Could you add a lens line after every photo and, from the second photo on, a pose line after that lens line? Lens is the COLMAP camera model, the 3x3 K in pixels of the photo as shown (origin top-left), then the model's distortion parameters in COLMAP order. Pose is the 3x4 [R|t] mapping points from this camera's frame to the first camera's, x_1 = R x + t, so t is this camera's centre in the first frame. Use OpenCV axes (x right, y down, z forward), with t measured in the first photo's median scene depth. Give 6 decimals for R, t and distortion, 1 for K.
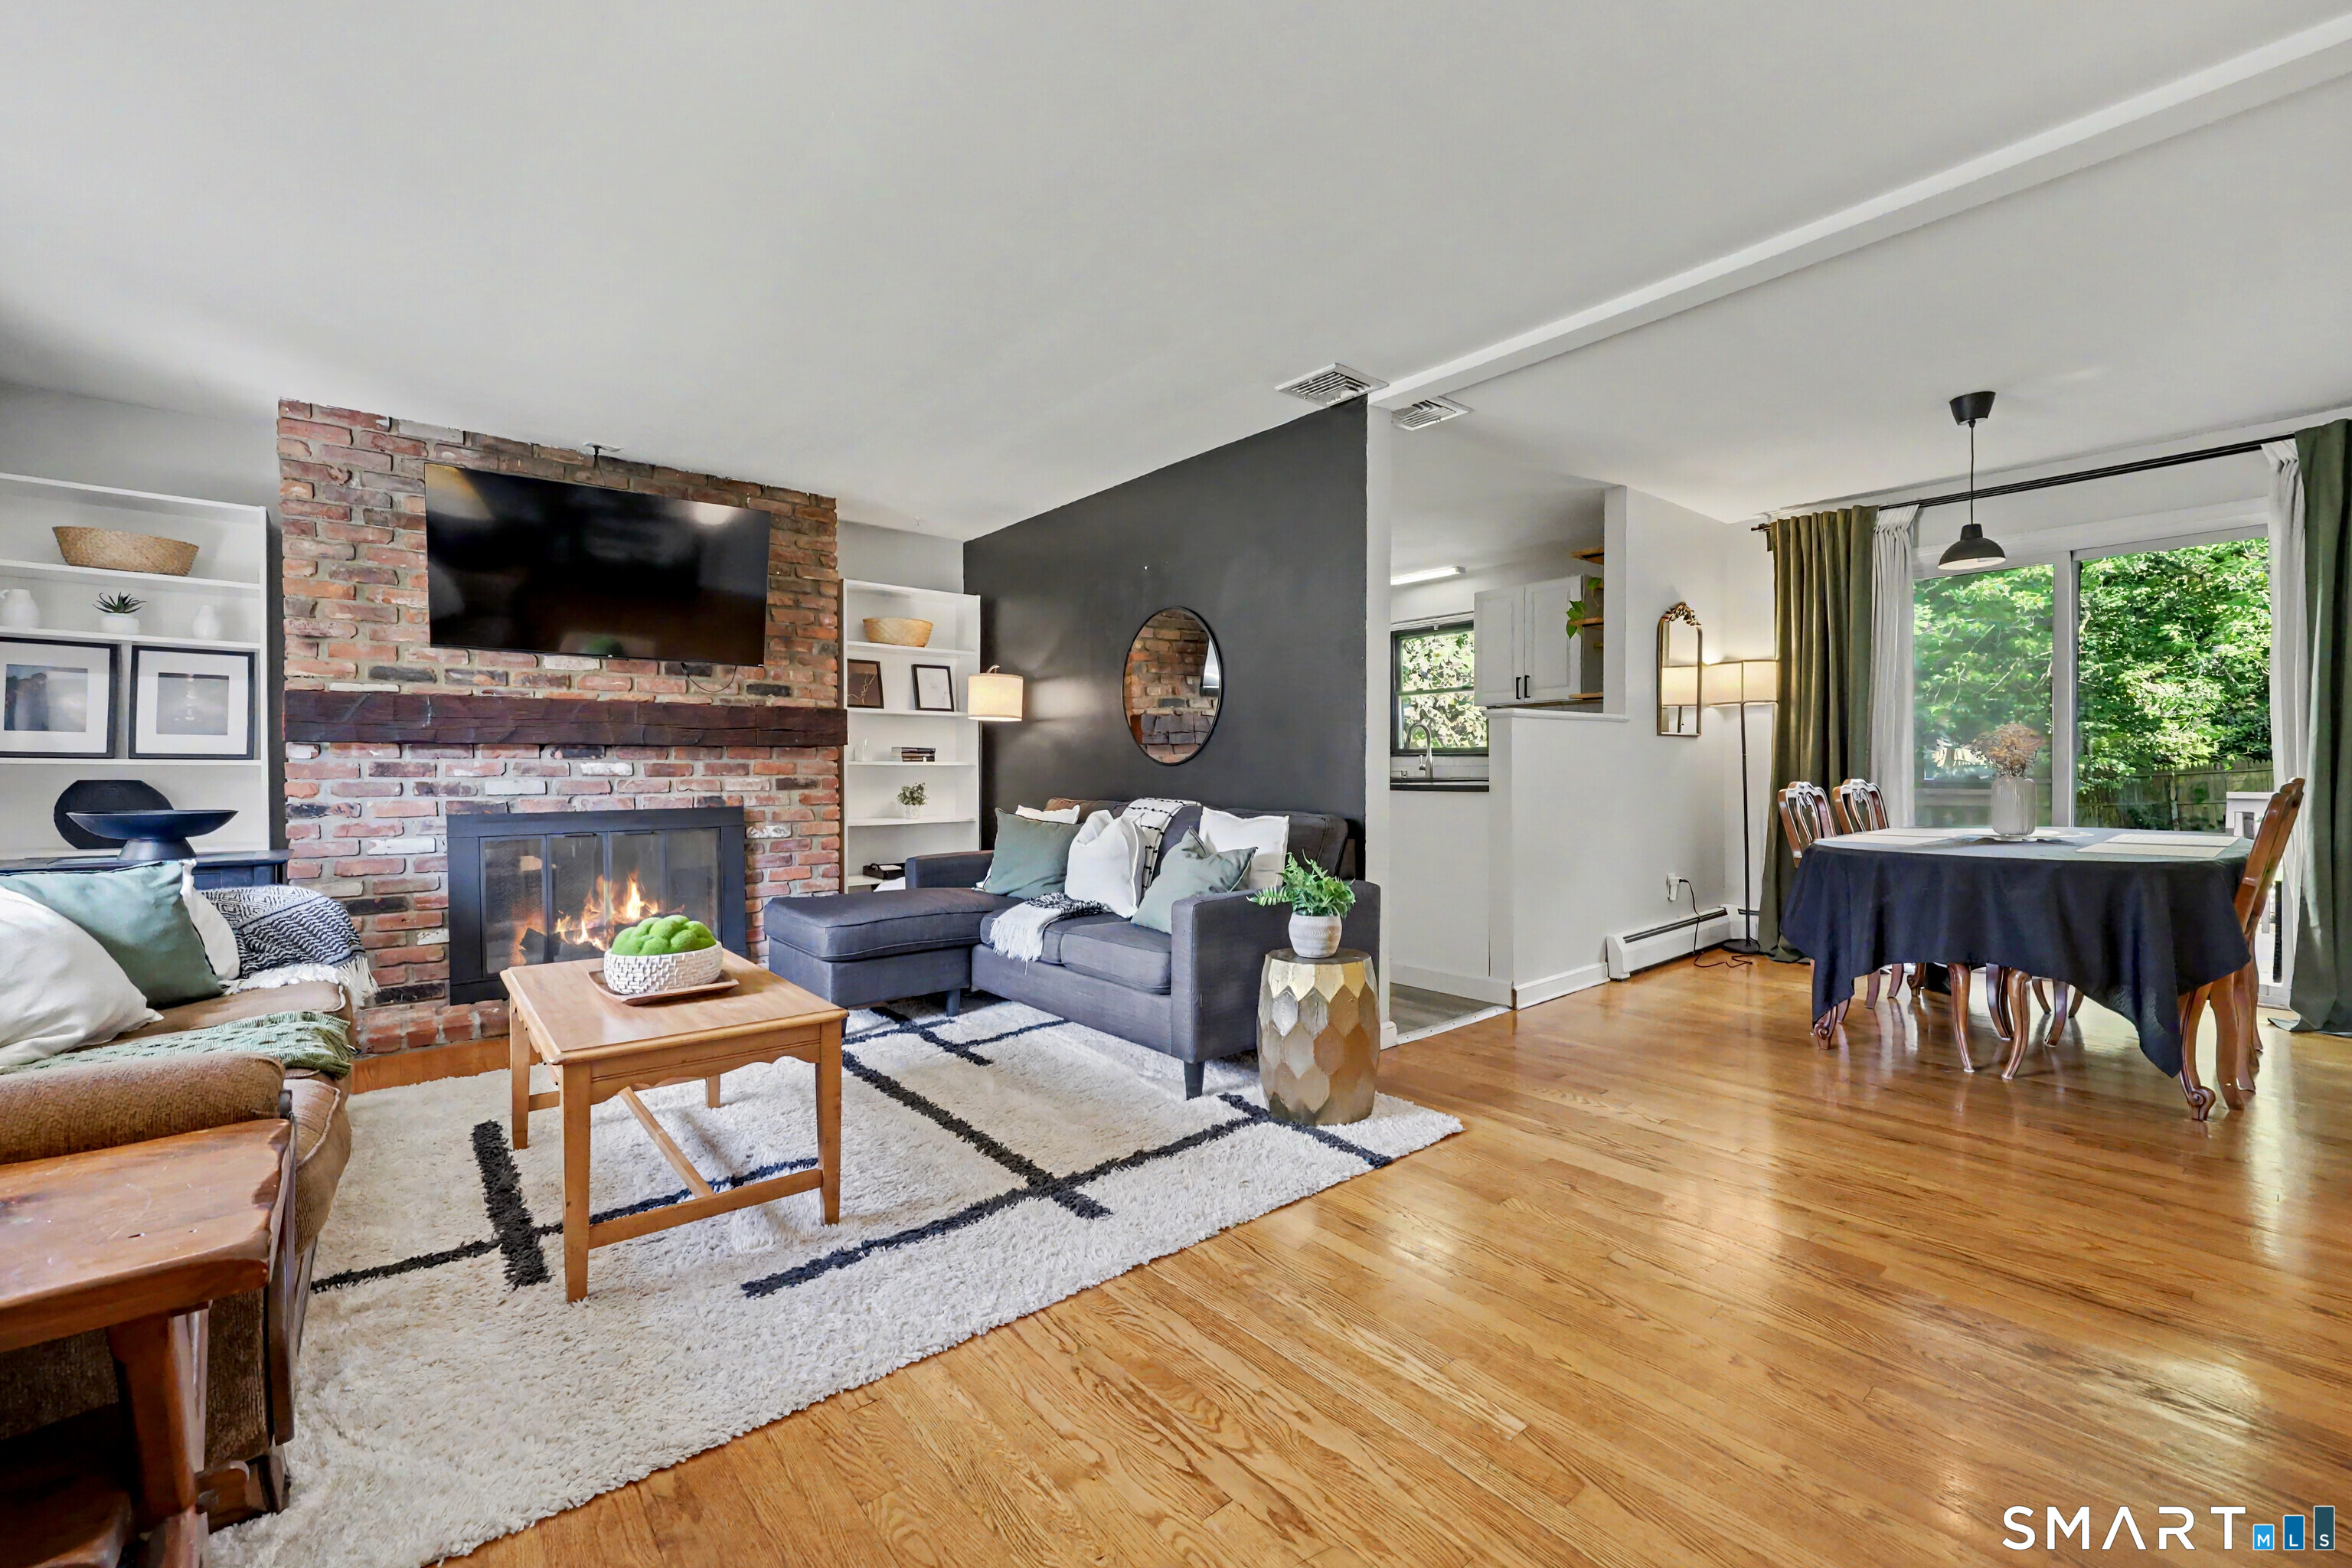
lens RADIAL K [[947.7, 0, 1190.4], [0, 947.7, 782.9], [0, 0, 1]] dist [-0.000954, -0.000004]
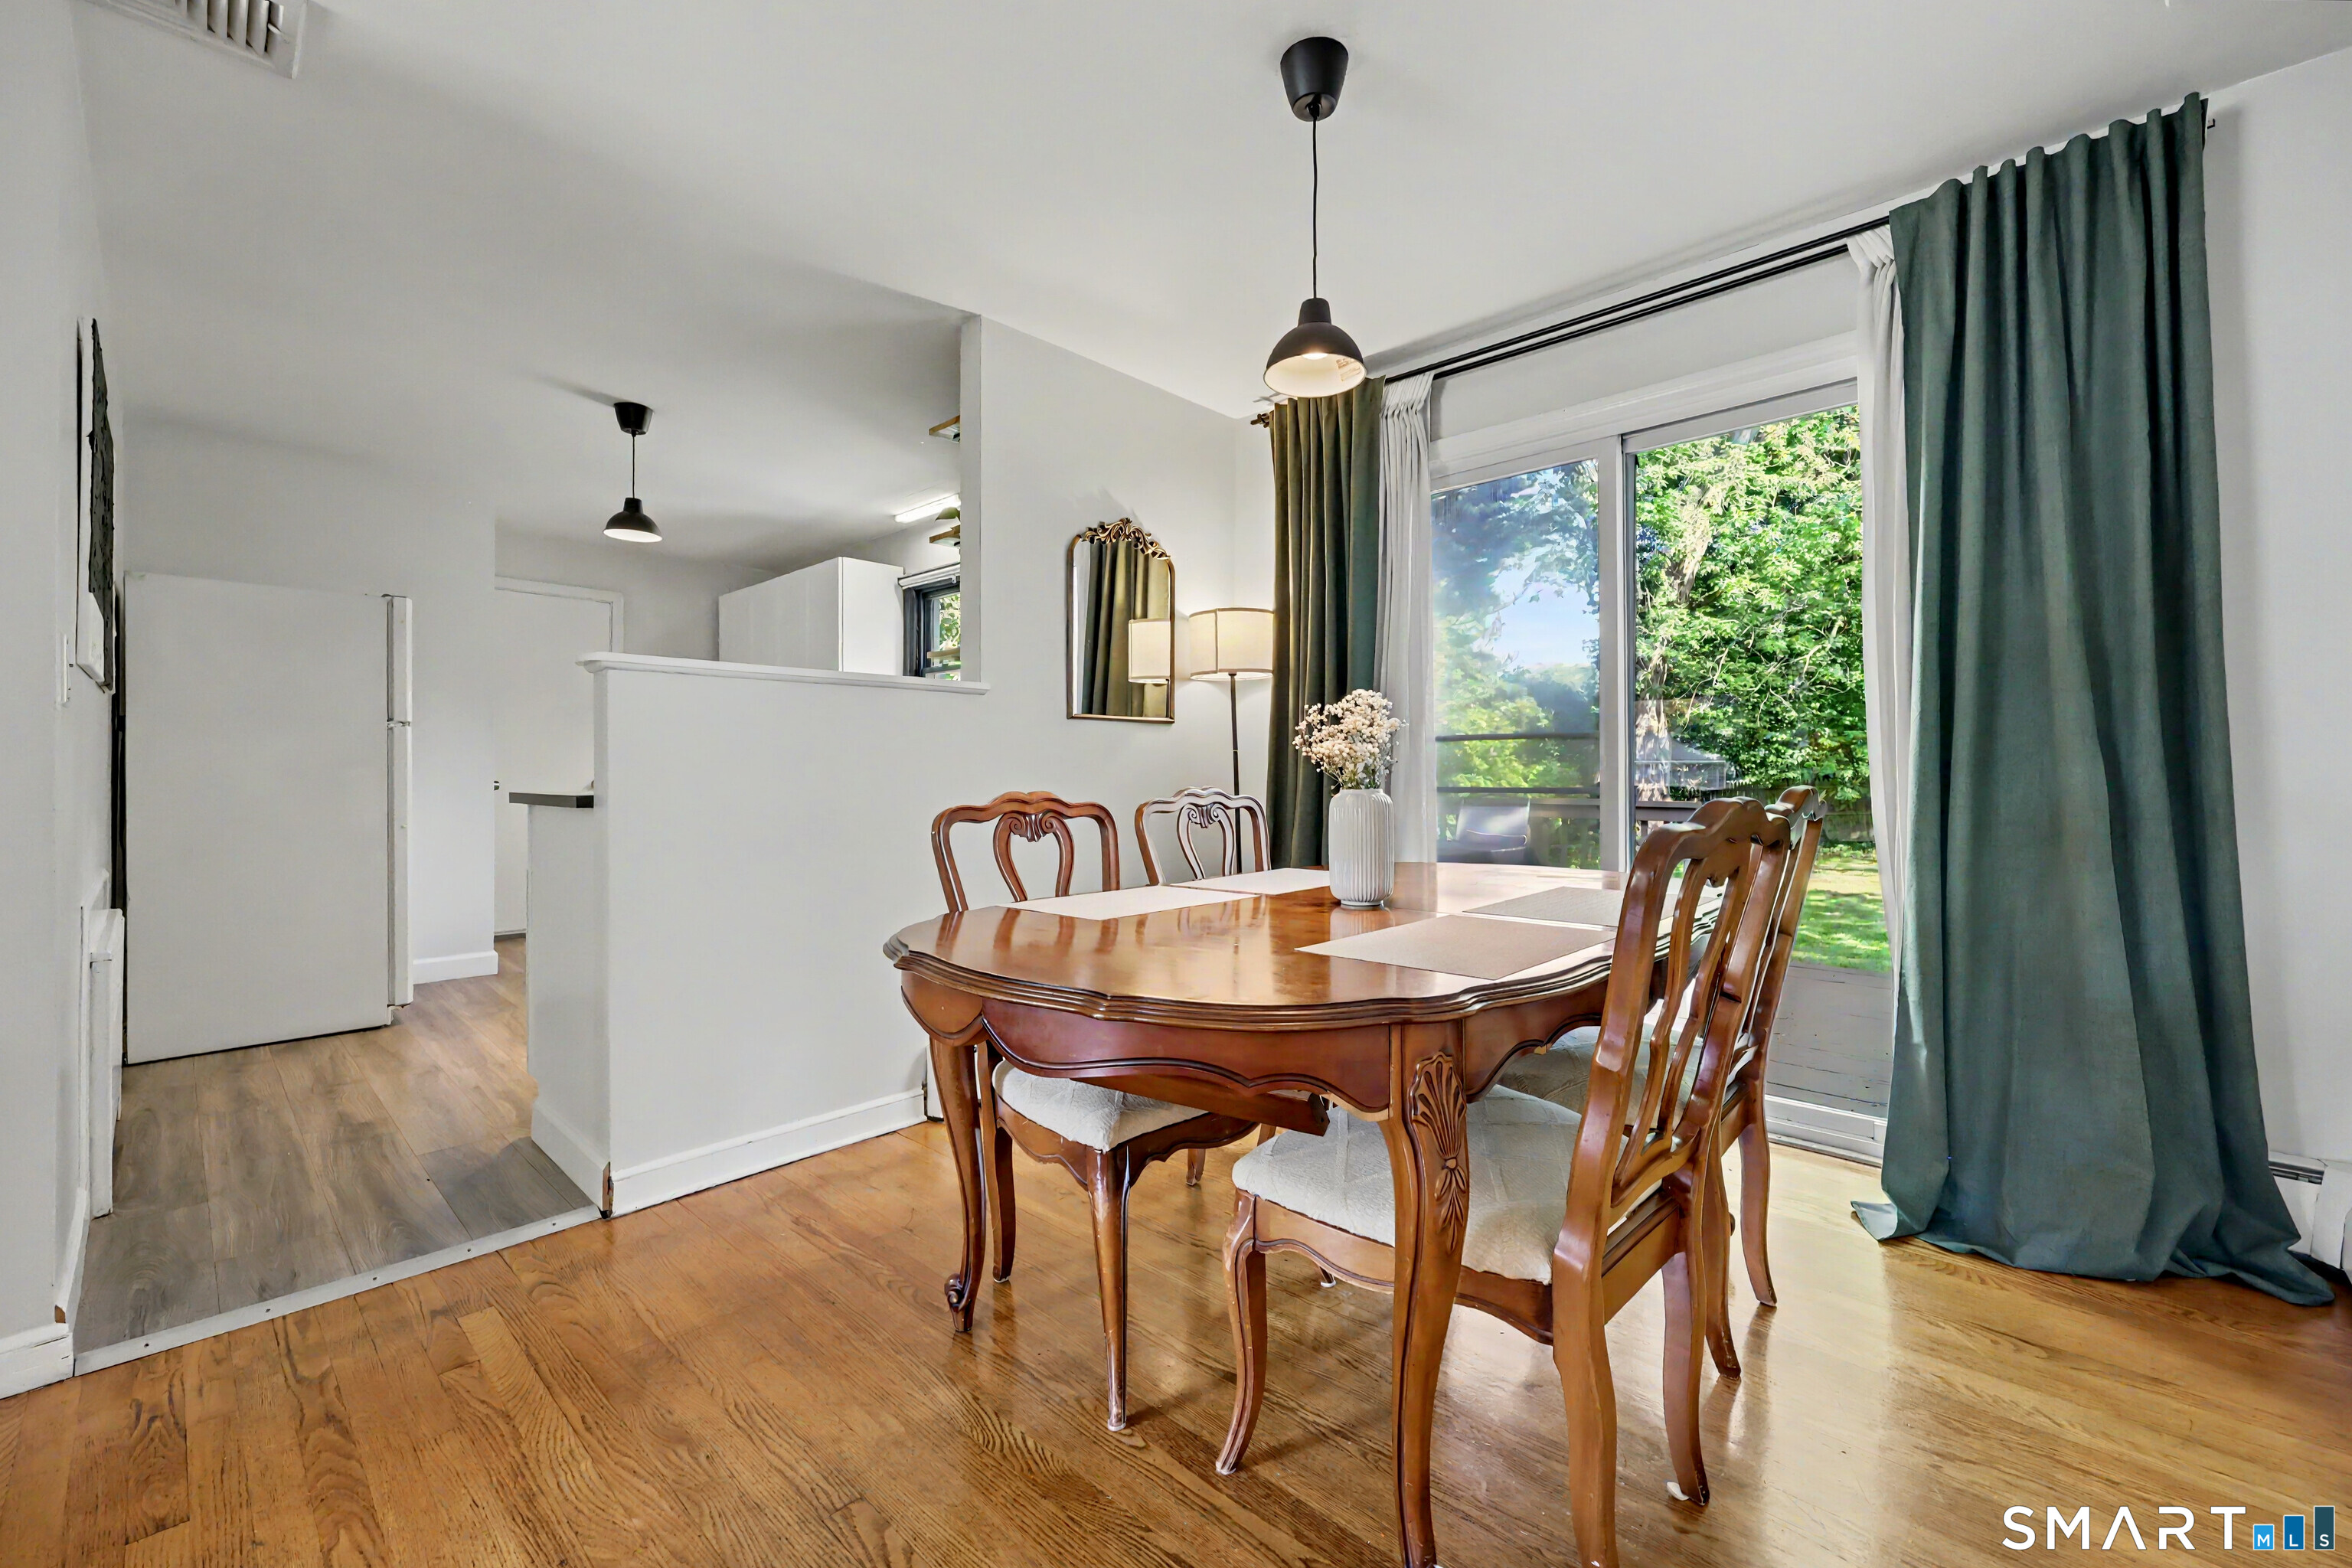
lens RADIAL K [[948.9, 0, 1179.0], [0, 948.9, 772.4], [0, 0, 1]] dist [-0.002215, -0.000085]
pose [[0.993130, 0.002177, 0.116995, 0.487548], [-0.000154, 0.999850, -0.017291, -0.002302], [-0.117015, 0.017154, 0.992982, 0.345667]]
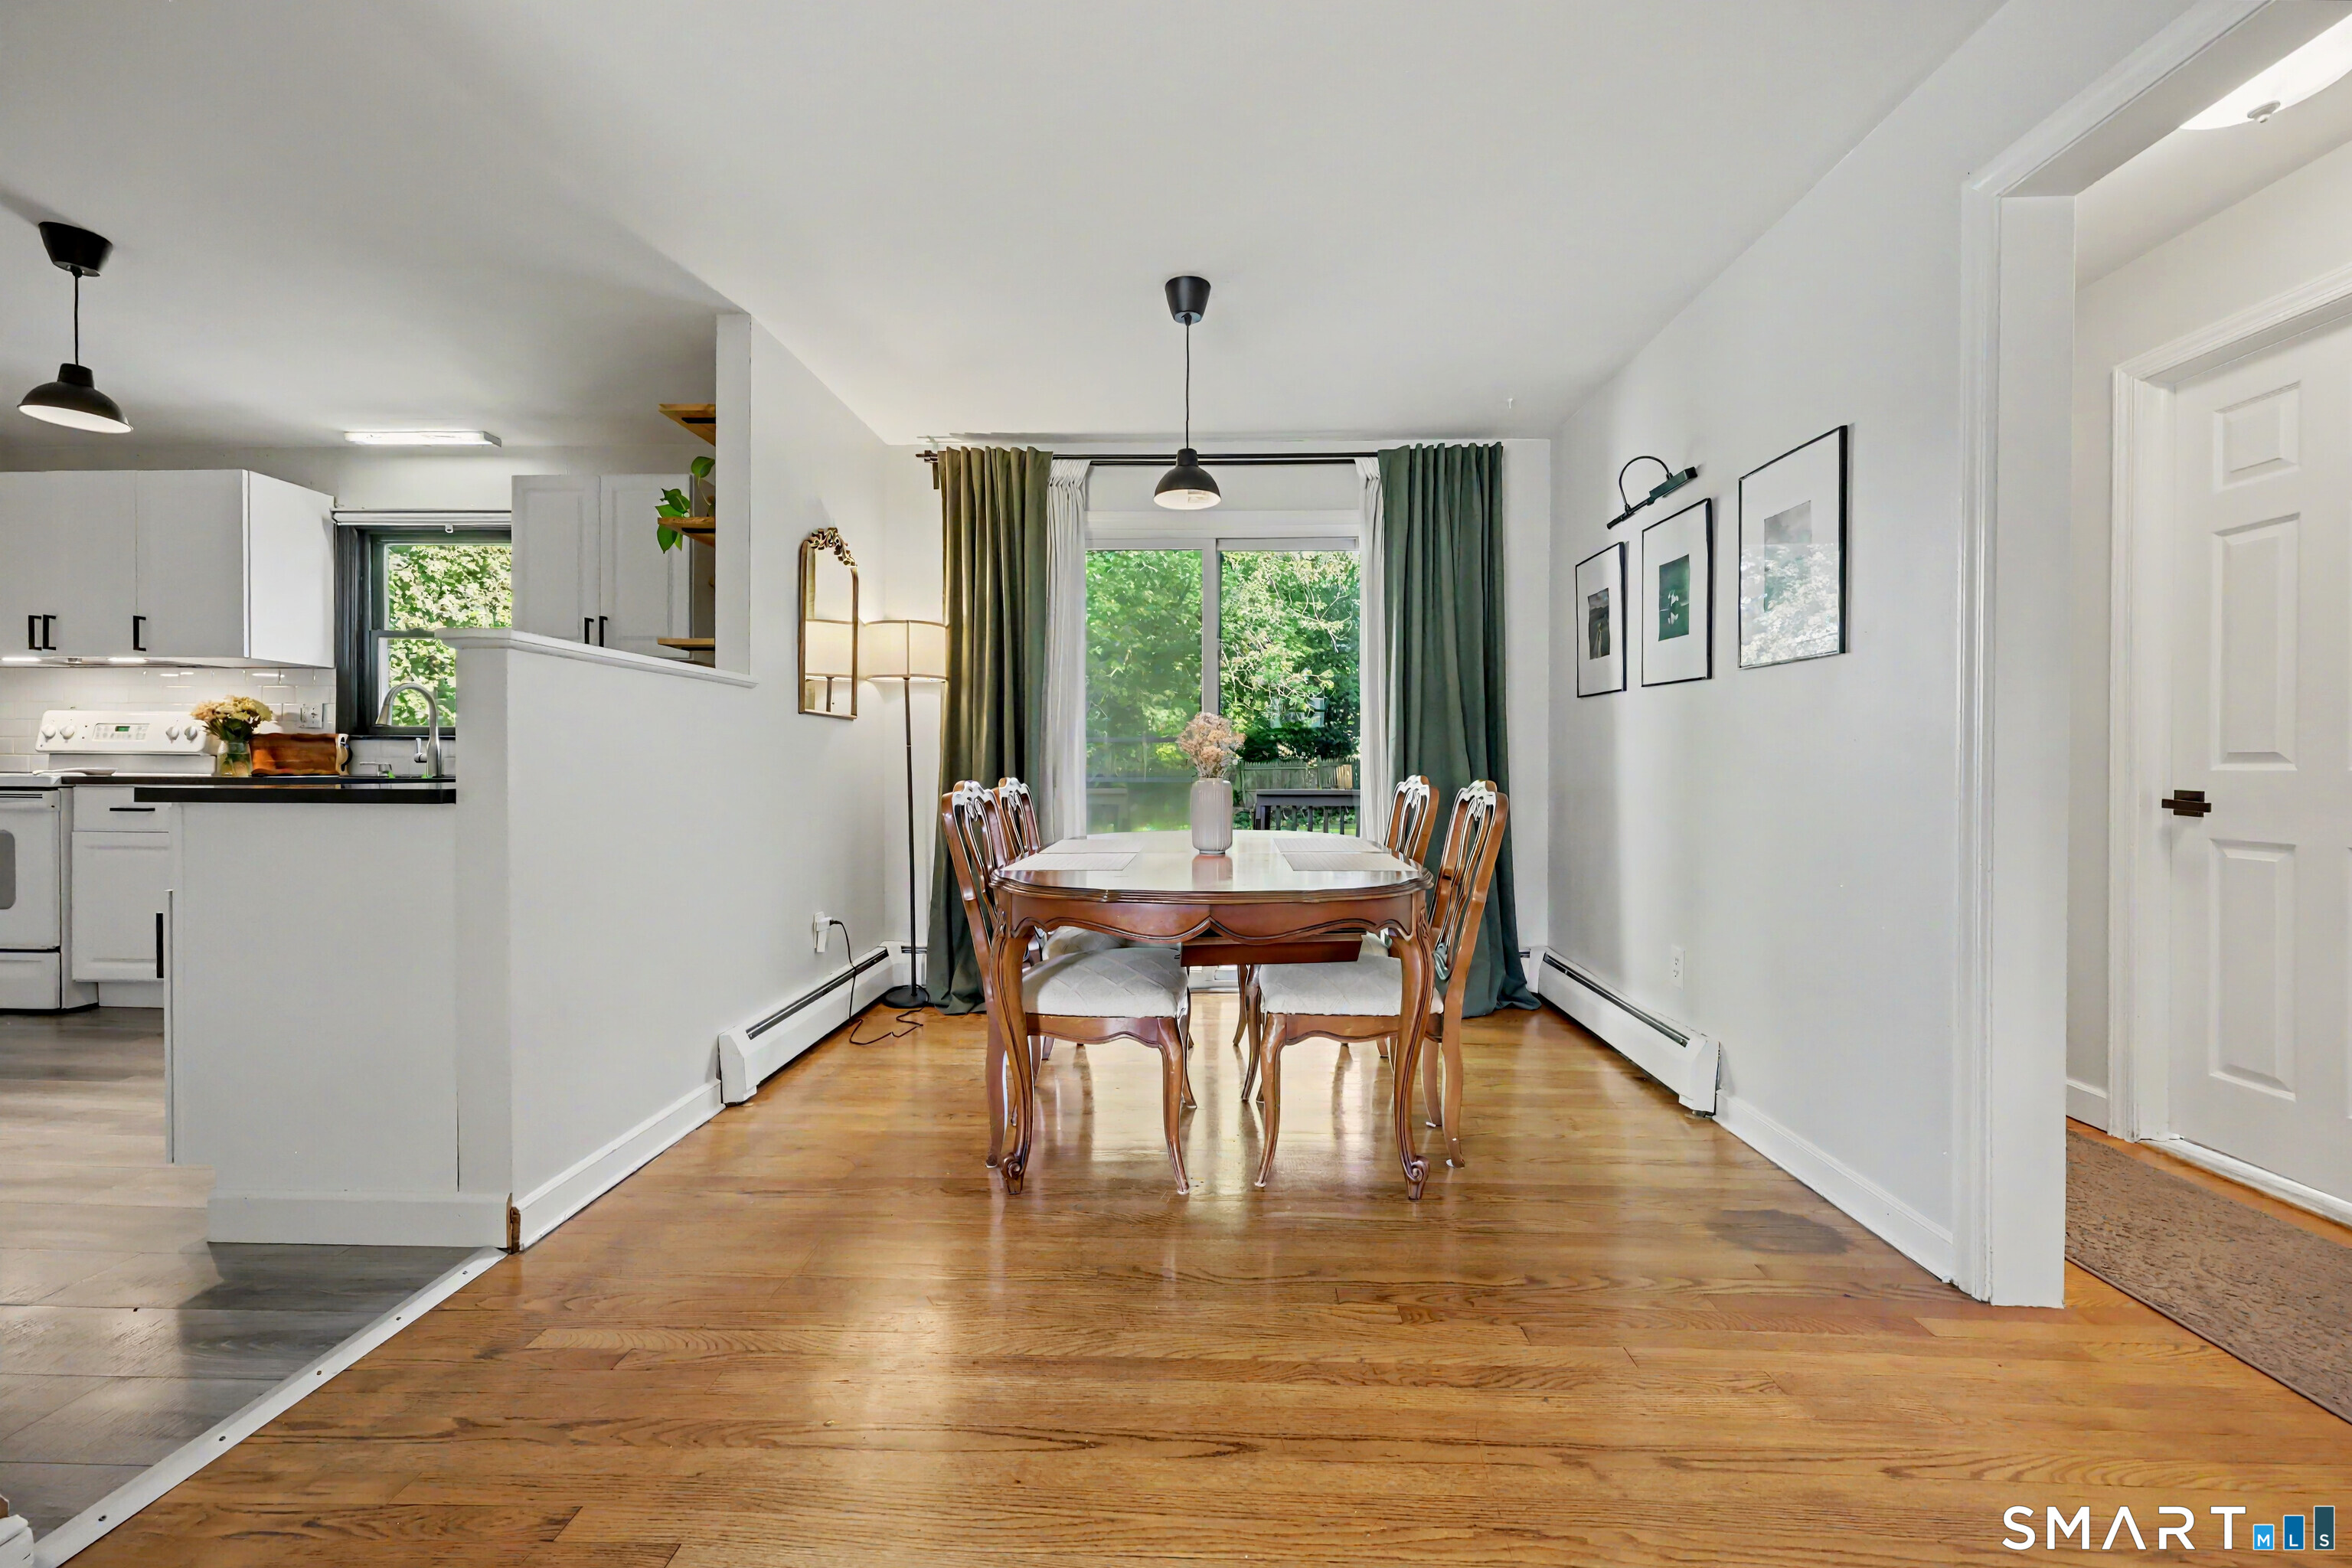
lens RADIAL K [[948.9, 0, 1179.0], [0, 948.9, 772.4], [0, 0, 1]] dist [-0.002215, -0.000085]
pose [[0.671152, 0.003583, 0.741311, 0.171204], [0.005479, 0.999937, -0.009793, 0.000454], [-0.741300, 0.010634, 0.671090, 0.341033]]
